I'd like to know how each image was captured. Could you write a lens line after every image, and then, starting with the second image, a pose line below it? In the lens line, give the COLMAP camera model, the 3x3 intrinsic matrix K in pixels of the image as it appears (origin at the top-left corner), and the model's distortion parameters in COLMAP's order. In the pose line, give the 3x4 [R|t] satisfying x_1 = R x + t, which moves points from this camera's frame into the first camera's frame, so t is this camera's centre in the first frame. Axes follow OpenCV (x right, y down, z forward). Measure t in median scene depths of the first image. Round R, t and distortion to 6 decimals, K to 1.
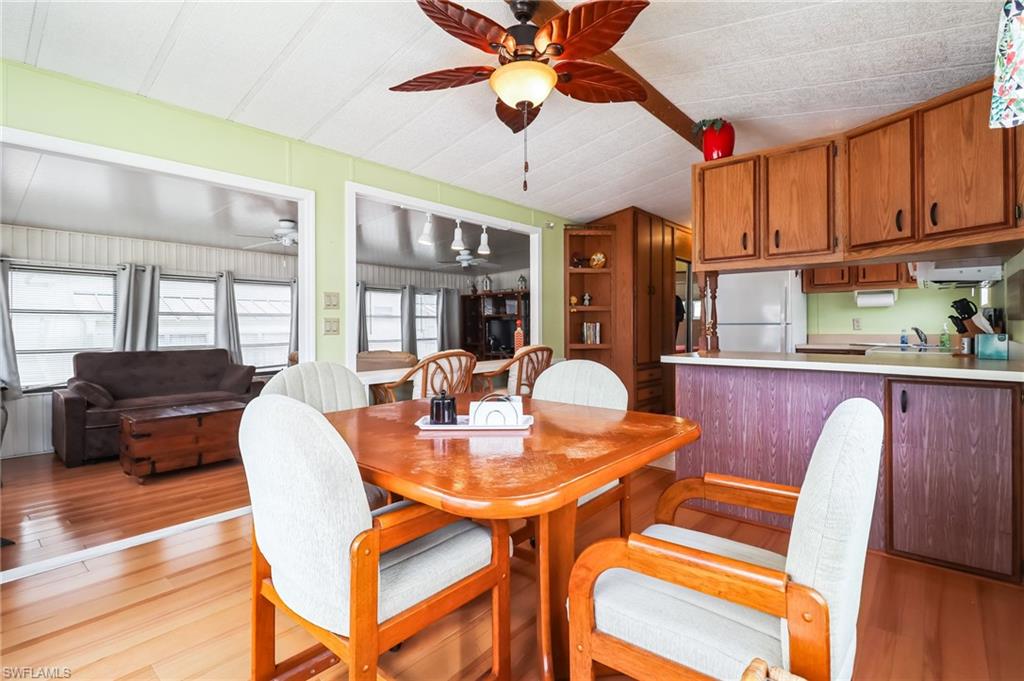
lens RADIAL K [[484.0, 0, 519.1], [0, 484.0, 328.1], [0, 0, 1]] dist [0.019746, -0.007605]
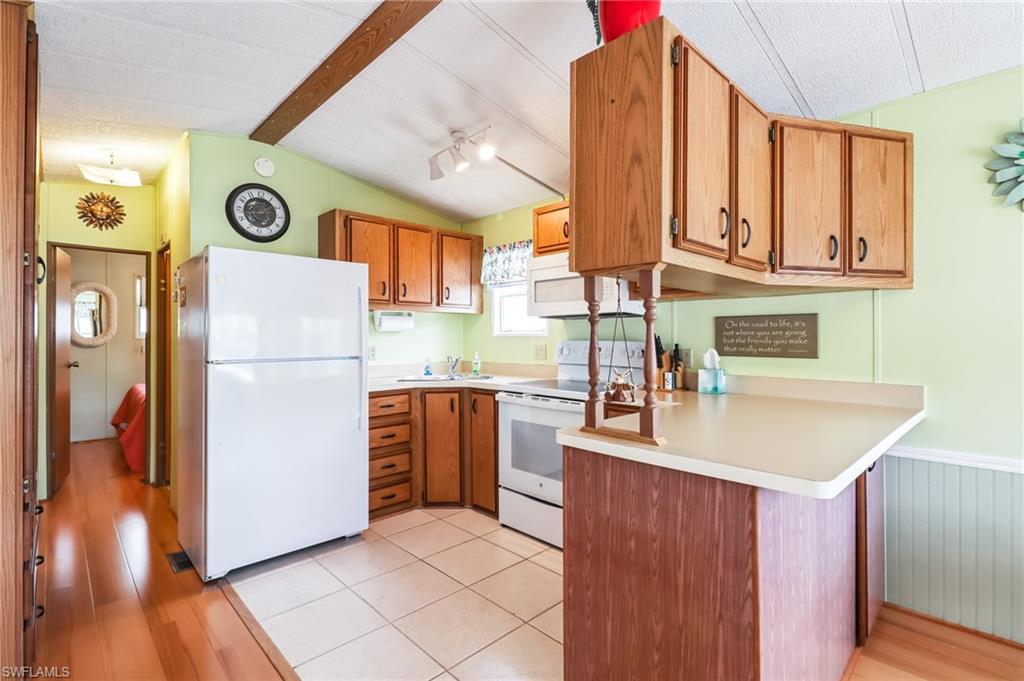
lens RADIAL K [[484.0, 0, 513.7], [0, 484.0, 332.0], [0, 0, 1]] dist [0.019746, -0.007605]
pose [[0.094002, 0.011949, 0.995500, -0.053977], [0.005883, 0.999904, -0.012557, -0.027398], [-0.995555, 0.007037, 0.093923, 0.634115]]
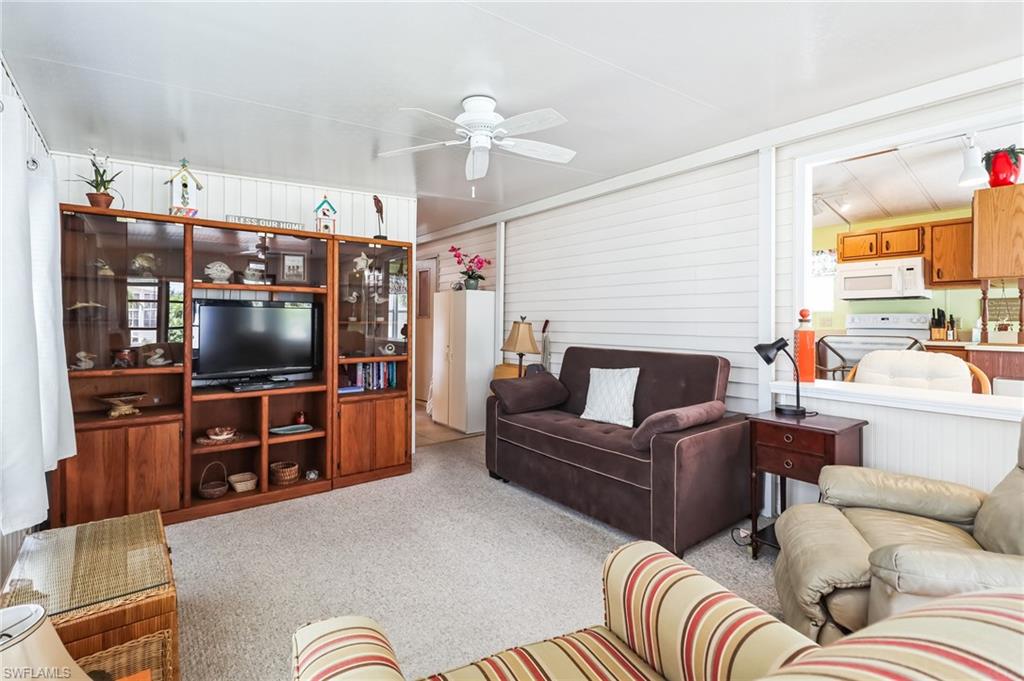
lens RADIAL K [[484.0, 0, 521.9], [0, 484.0, 320.4], [0, 0, 1]] dist [0.019746, -0.007605]
pose [[0.189056, 0.008561, 0.981929, -0.582787], [-0.004321, 0.999960, -0.007886, 0.002194], [-0.981957, -0.002752, 0.189086, 1.140245]]
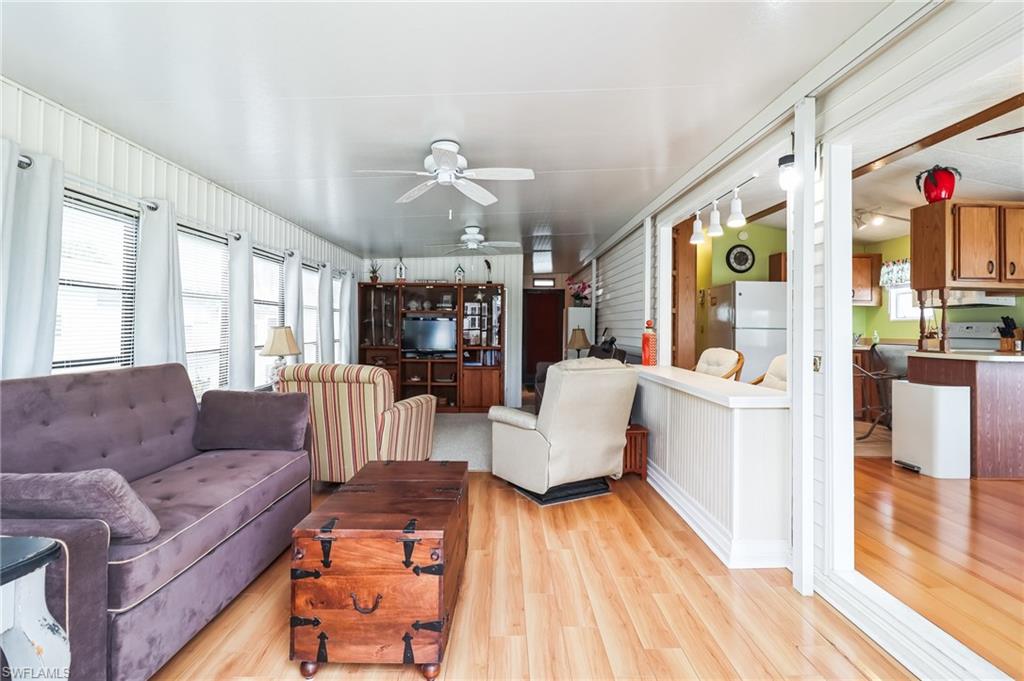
lens RADIAL K [[484.0, 0, 514.9], [0, 484.0, 325.6], [0, 0, 1]] dist [0.019746, -0.007605]
pose [[0.743347, 0.017267, 0.668684, -0.741366], [-0.013694, 0.999850, -0.010597, 0.005839], [-0.668766, -0.001280, 0.743472, 0.468848]]
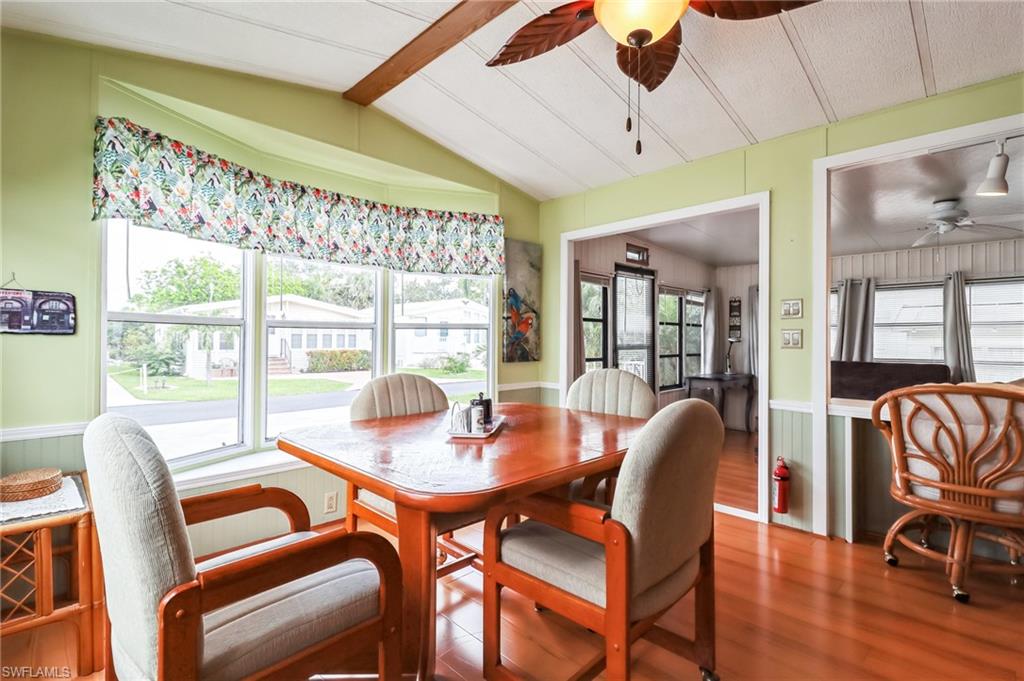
lens RADIAL K [[484.0, 0, 529.3], [0, 484.0, 338.9], [0, 0, 1]] dist [0.019746, -0.007605]
pose [[-0.046064, 0.007056, -0.998914, 0.303826], [-0.005904, 0.999956, 0.007336, -0.004554], [0.998921, 0.006236, -0.046020, 0.354387]]
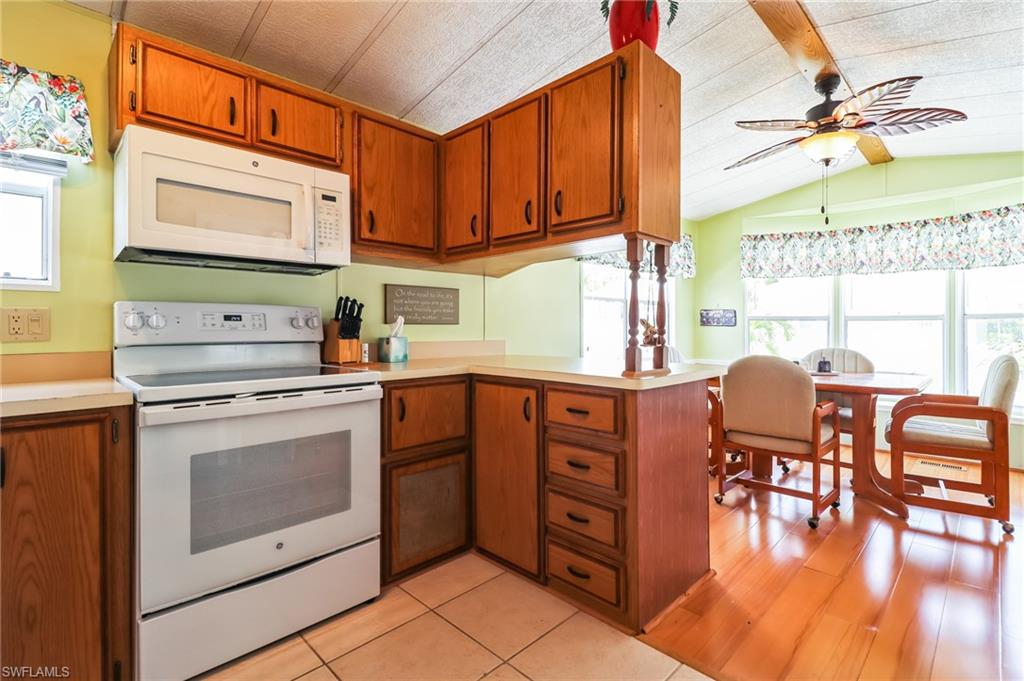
lens RADIAL K [[484.0, 0, 517.2], [0, 484.0, 330.0], [0, 0, 1]] dist [0.019746, -0.007605]
pose [[-0.998710, 0.006435, 0.050369, 0.319852], [0.006786, 0.999954, 0.006788, -0.003616], [-0.050323, 0.007121, -0.998708, 0.962861]]
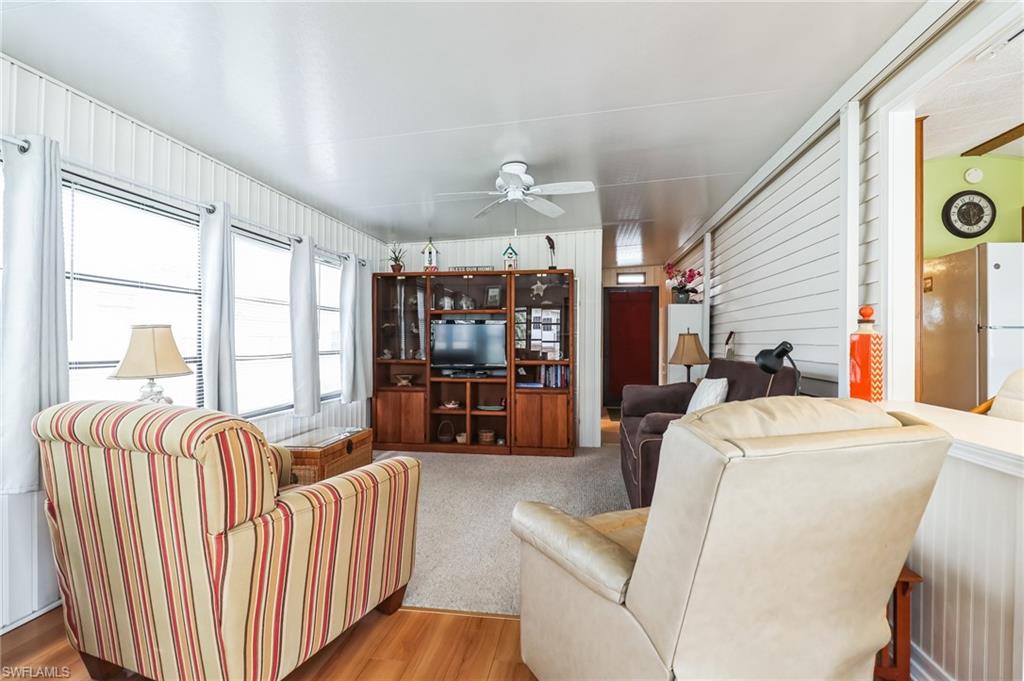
lens RADIAL K [[484.0, 0, 518.2], [0, 484.0, 337.6], [0, 0, 1]] dist [0.019746, -0.007605]
pose [[0.842444, 0.012761, 0.538633, -0.467343], [-0.008192, 0.999907, -0.010878, 0.017078], [-0.538722, 0.004752, 0.842470, 0.751083]]
